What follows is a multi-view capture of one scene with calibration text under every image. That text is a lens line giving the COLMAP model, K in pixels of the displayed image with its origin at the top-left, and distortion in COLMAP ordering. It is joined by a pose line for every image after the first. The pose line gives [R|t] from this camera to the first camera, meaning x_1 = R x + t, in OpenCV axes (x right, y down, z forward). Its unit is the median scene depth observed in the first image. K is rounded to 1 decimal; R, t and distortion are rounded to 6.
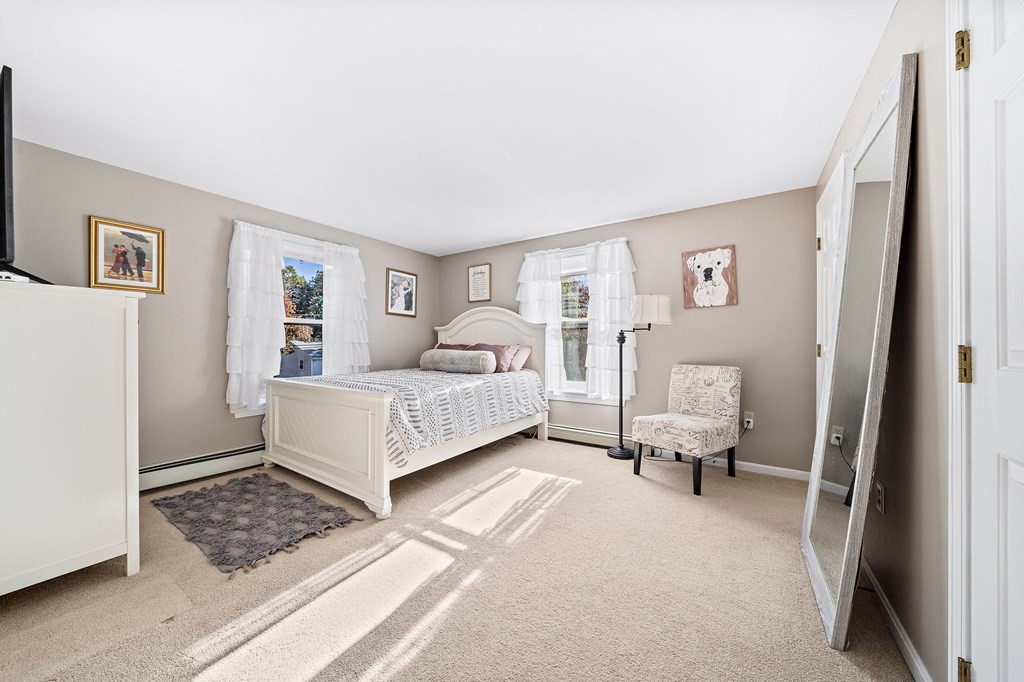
lens RADIAL K [[355.3, 0, 504.7], [0, 355.3, 345.5], [0, 0, 1]] dist [-0.000513, -0.000732]
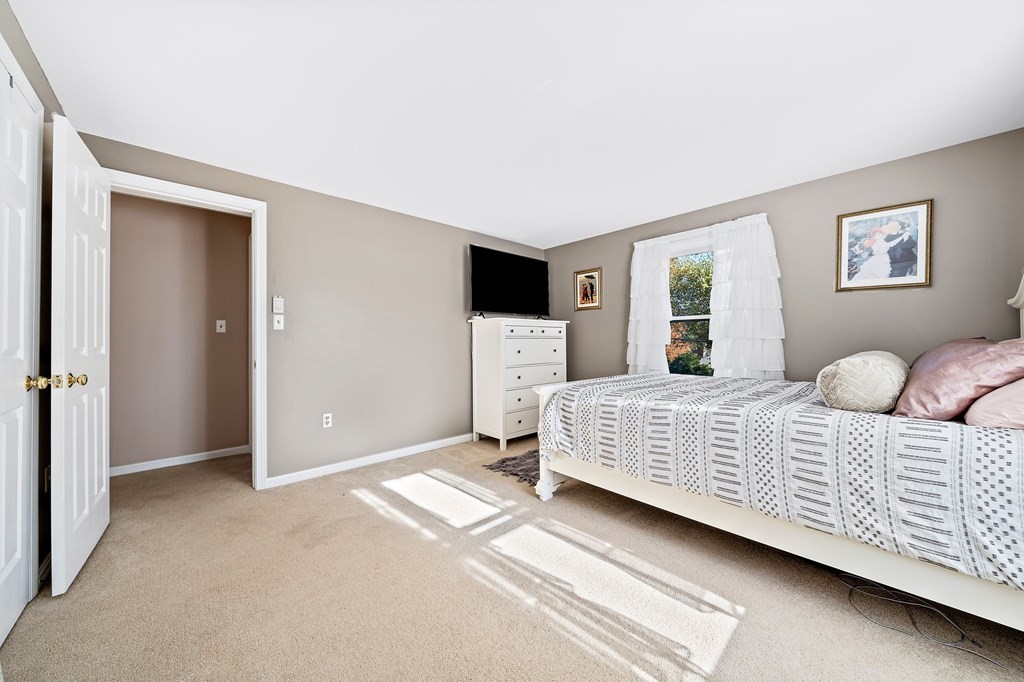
lens RADIAL K [[355.3, 0, 505.8], [0, 355.3, 338.9], [0, 0, 1]] dist [-0.000513, -0.000732]
pose [[-0.230974, -0.004204, -0.972951, 0.658066], [0.001065, 0.999989, -0.004573, -0.007735], [0.972959, -0.002093, -0.230967, 0.977122]]
